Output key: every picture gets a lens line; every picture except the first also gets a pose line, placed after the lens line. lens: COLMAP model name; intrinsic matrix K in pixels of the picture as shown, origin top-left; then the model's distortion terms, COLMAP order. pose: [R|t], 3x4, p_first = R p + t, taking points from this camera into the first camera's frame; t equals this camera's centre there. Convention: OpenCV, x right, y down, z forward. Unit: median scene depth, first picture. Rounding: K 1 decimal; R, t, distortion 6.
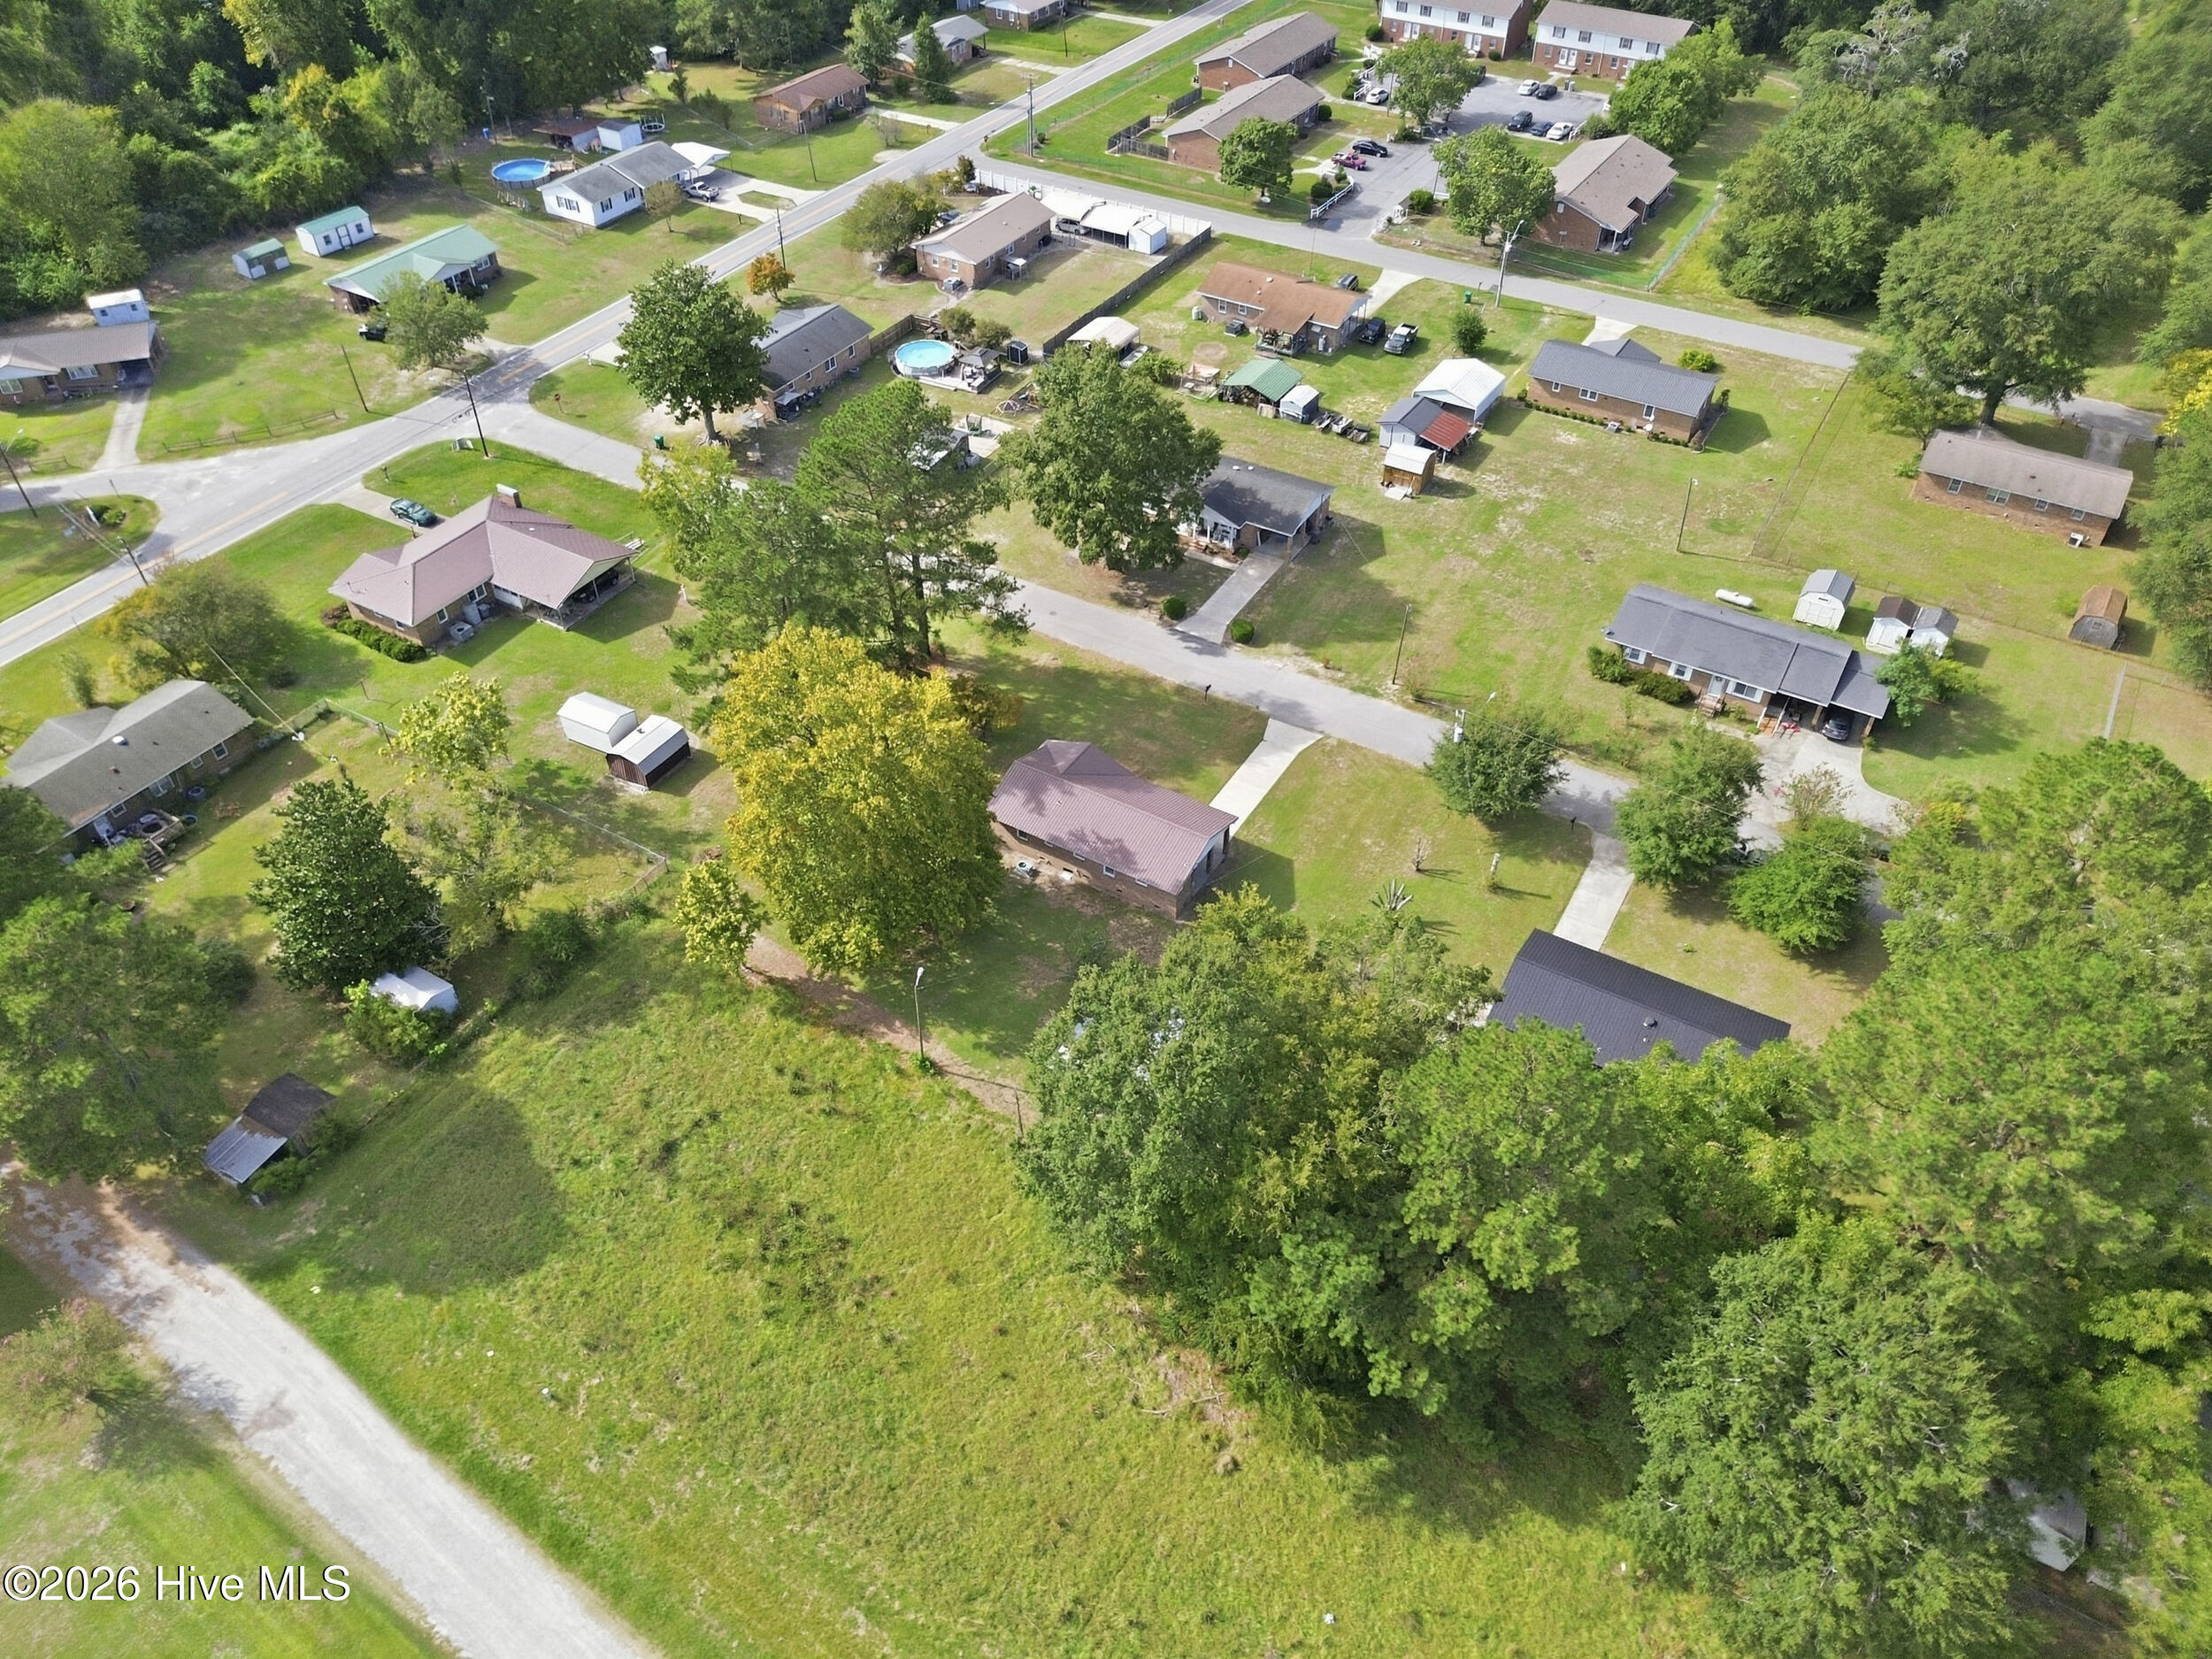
lens RADIAL K [[1570.7, 0, 1108.9], [0, 1570.7, 821.9], [0, 0, 1]] dist [0.064516, -0.057019]
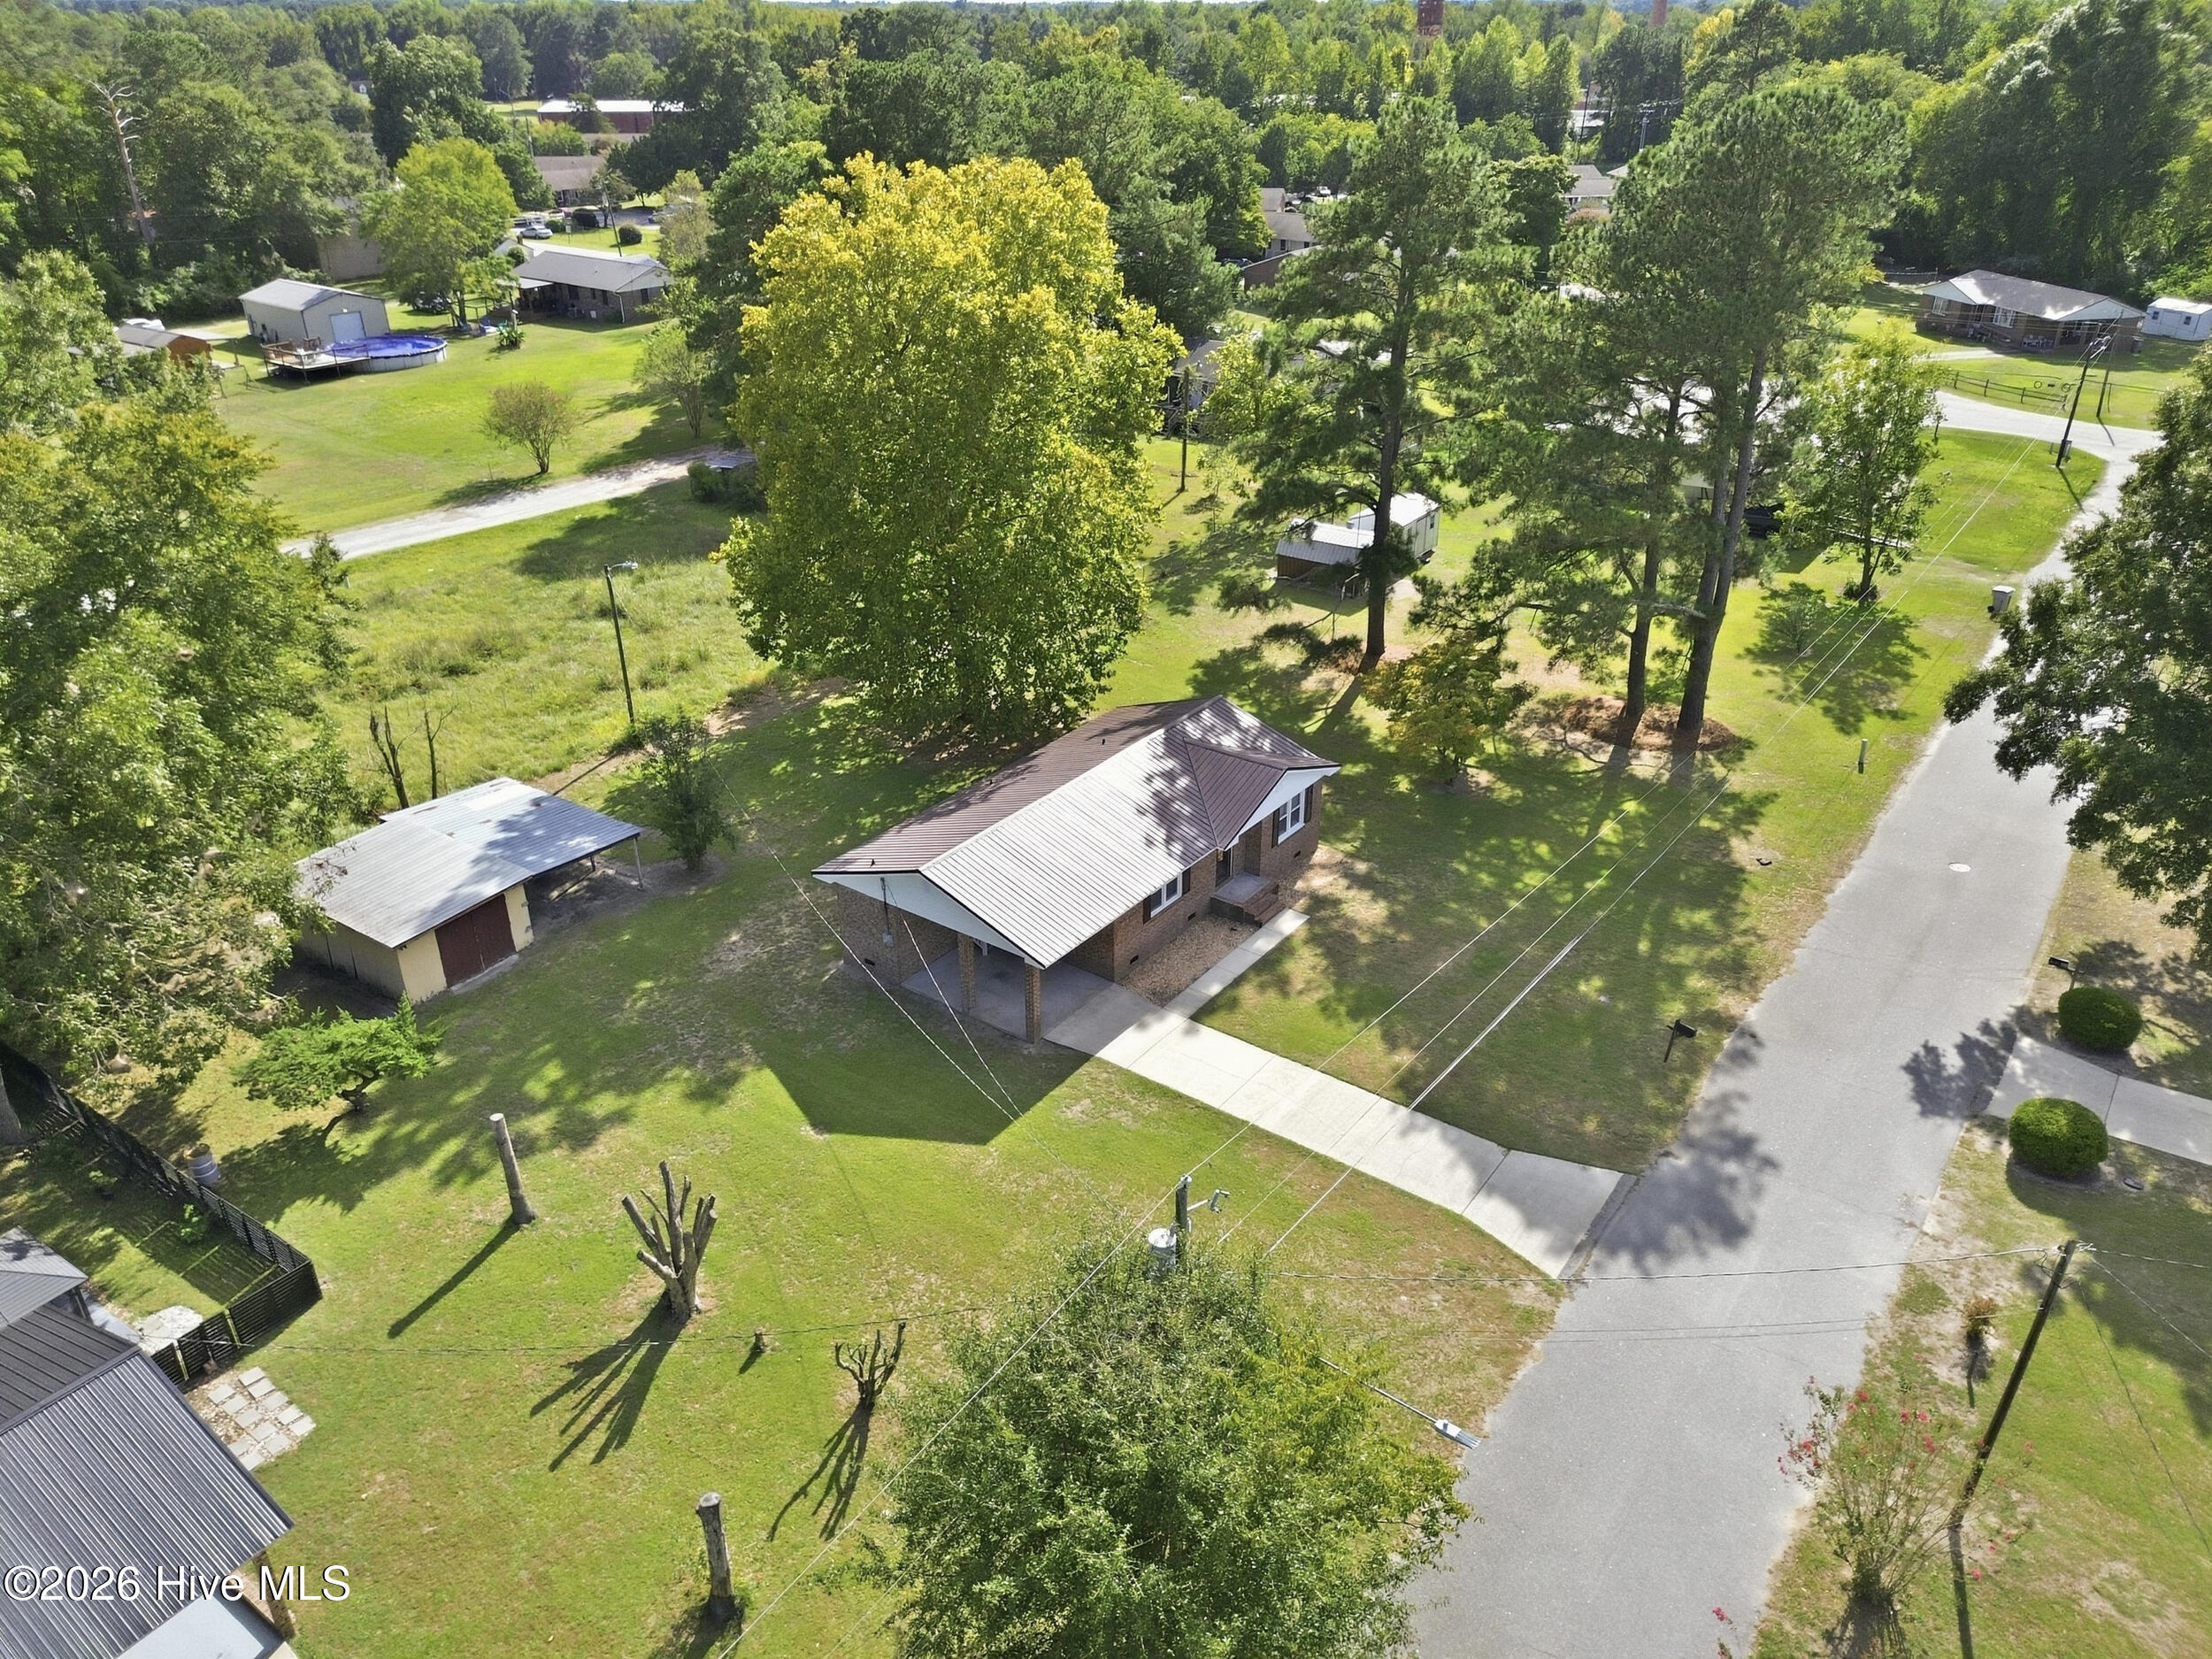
lens RADIAL K [[1570.7, 0, 1108.9], [0, 1570.7, 821.9], [0, 0, 1]] dist [0.064516, -0.057019]
pose [[-0.093727, 0.454878, -0.885608, 0.305754], [-0.669745, 0.629360, 0.394142, -0.139564], [0.736653, 0.630073, 0.245664, 0.664340]]
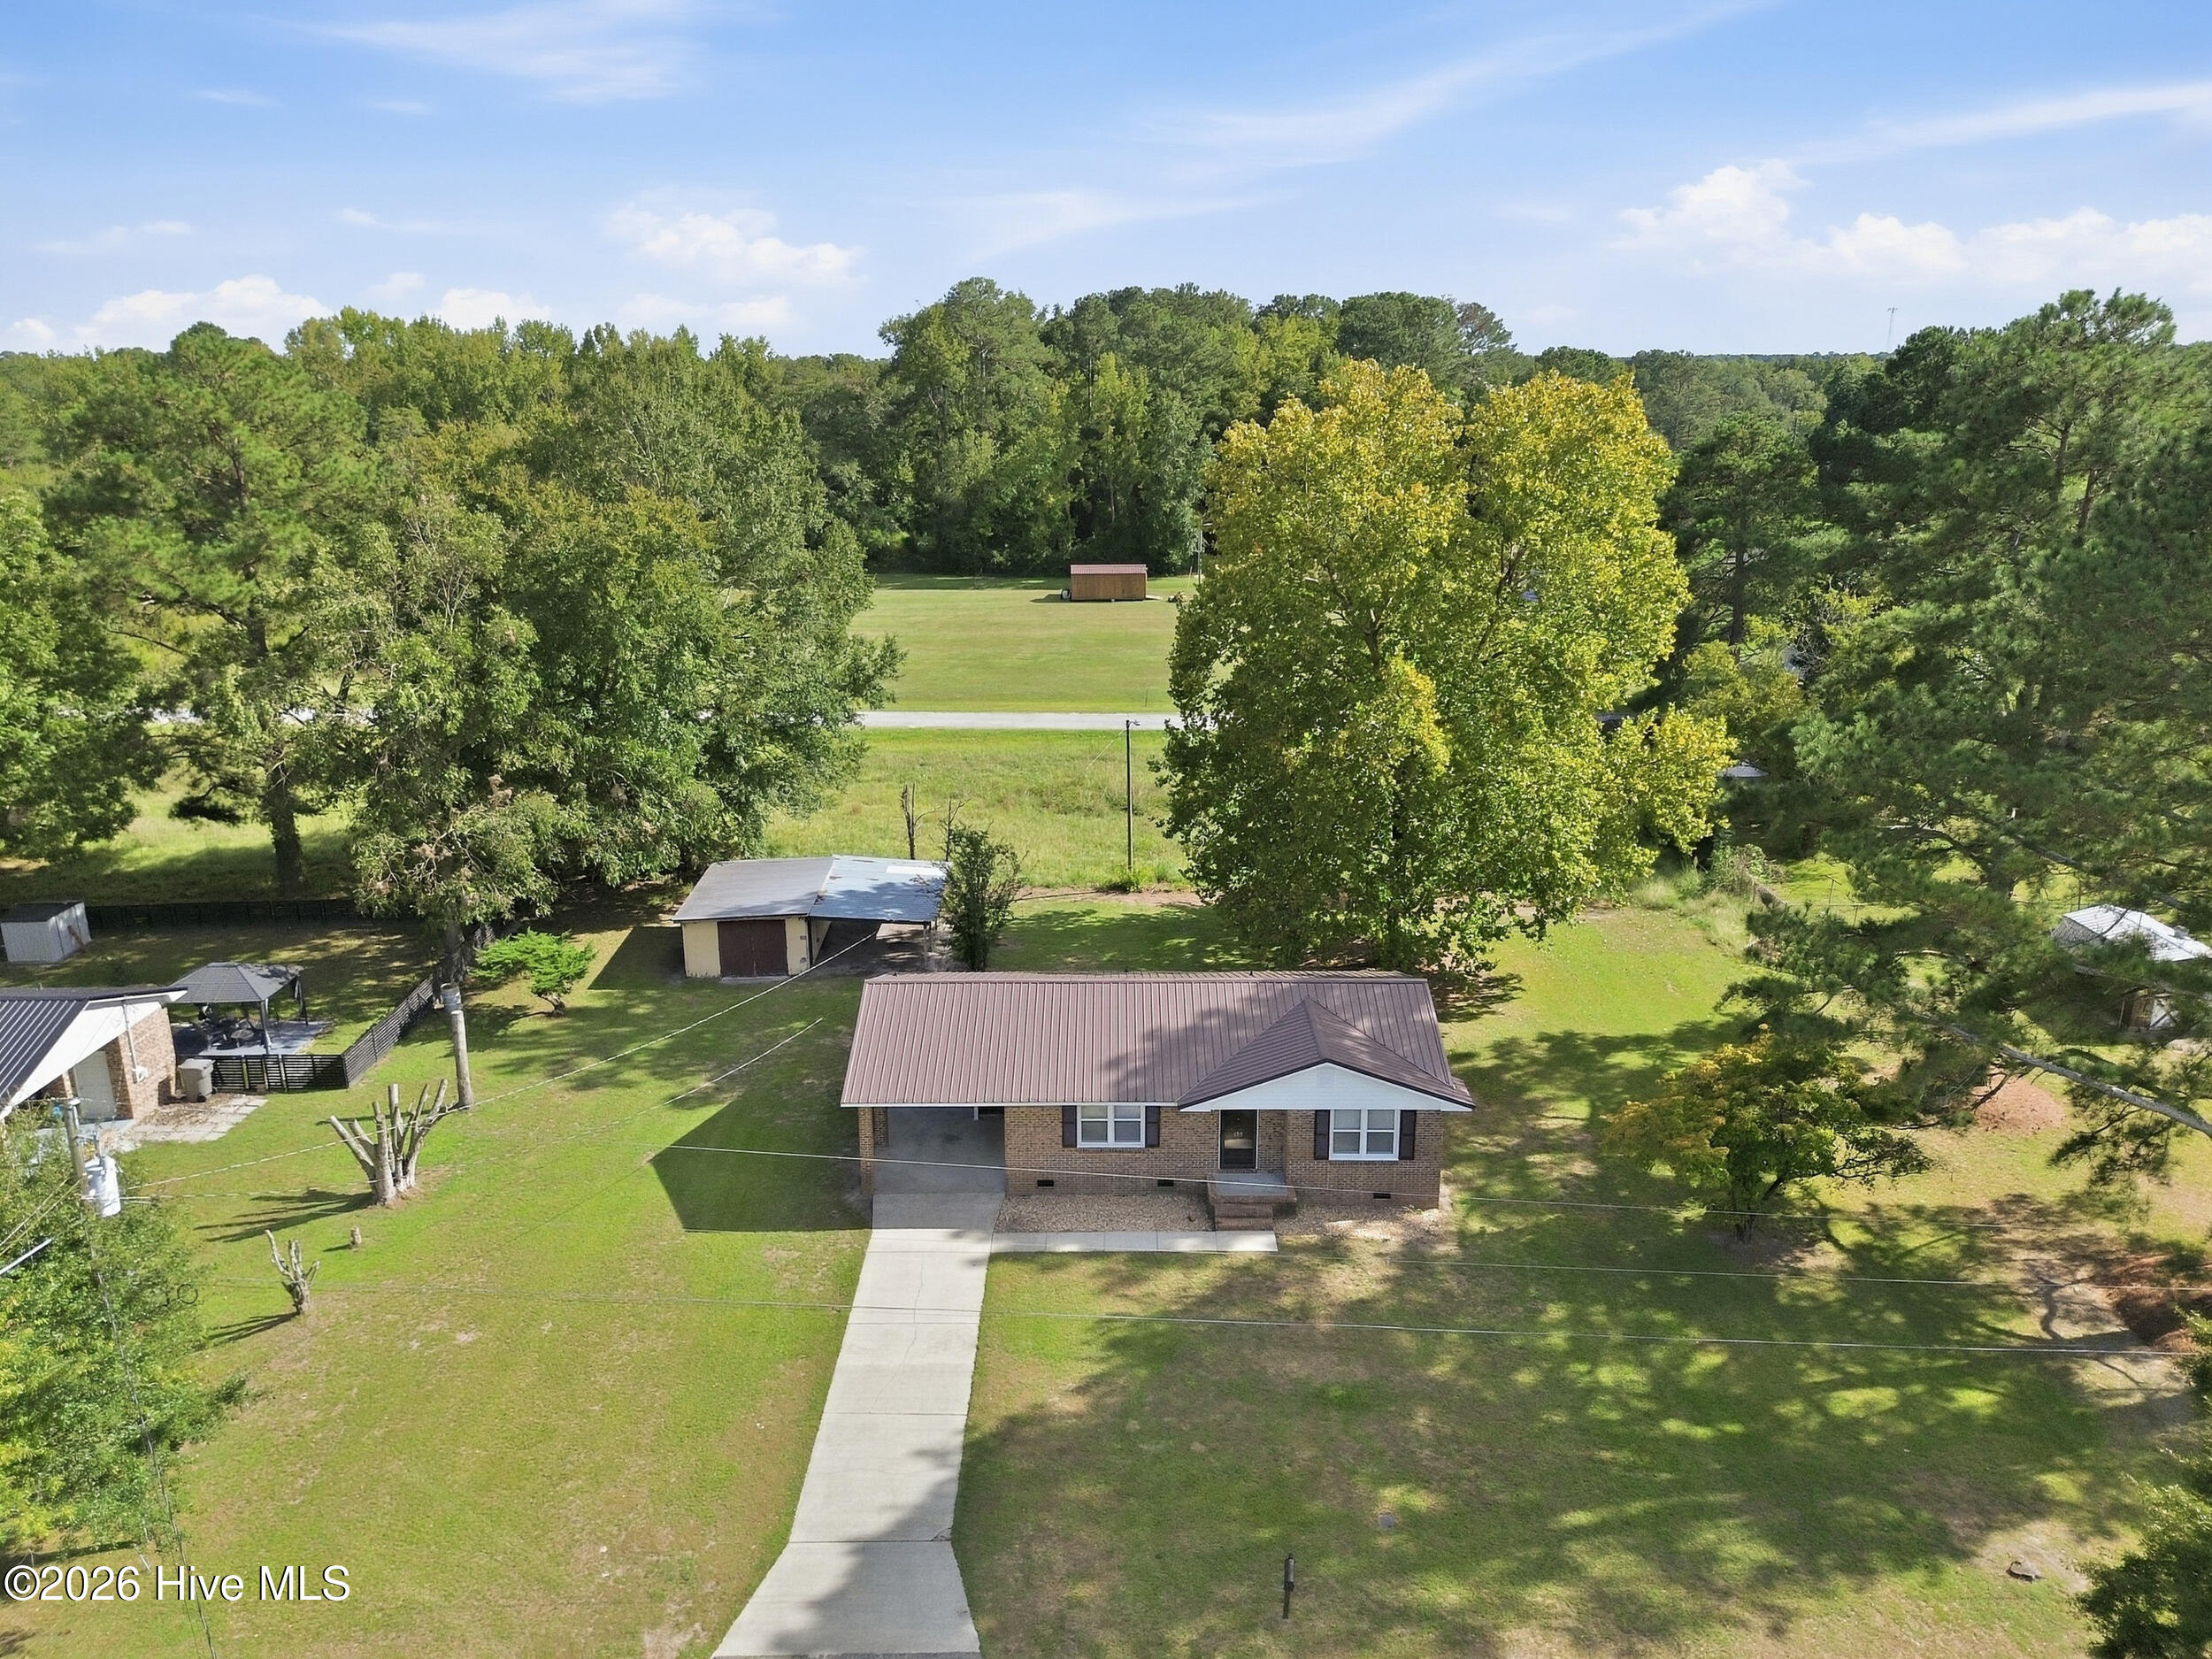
lens RADIAL K [[1570.7, 0, 1108.9], [0, 1570.7, 821.9], [0, 0, 1]] dist [0.064516, -0.057019]
pose [[-0.860152, 0.137810, -0.491067, 0.149383], [-0.344887, 0.552163, 0.759058, -0.252159], [0.375755, 0.822268, -0.427415, 0.839445]]
